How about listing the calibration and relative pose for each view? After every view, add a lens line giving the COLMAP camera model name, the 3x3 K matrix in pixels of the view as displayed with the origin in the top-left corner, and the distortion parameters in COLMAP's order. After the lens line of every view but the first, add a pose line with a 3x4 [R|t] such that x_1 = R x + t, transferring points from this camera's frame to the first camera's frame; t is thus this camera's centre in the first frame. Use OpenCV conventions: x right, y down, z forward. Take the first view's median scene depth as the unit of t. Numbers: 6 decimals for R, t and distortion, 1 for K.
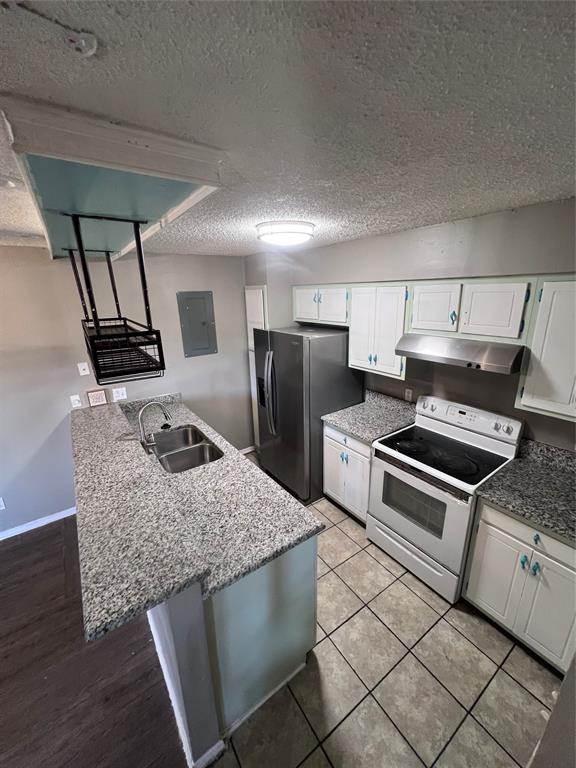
lens RADIAL K [[312.6, 0, 288.0], [0, 312.6, 384.0], [0, 0, 1]] dist [-0.000588, -0.000061]
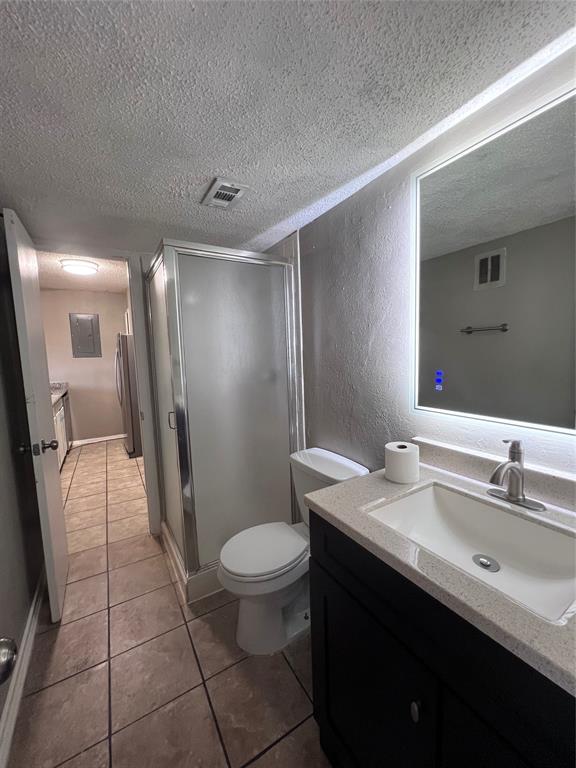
lens RADIAL K [[312.6, 0, 288.0], [0, 312.6, 384.0], [0, 0, 1]] dist [-0.000588, -0.000061]
pose [[0.997899, 0.001122, -0.064784, 0.914372], [-0.013082, 0.982746, -0.184497, 0.349270], [0.063460, 0.184956, 0.980696, -0.382947]]
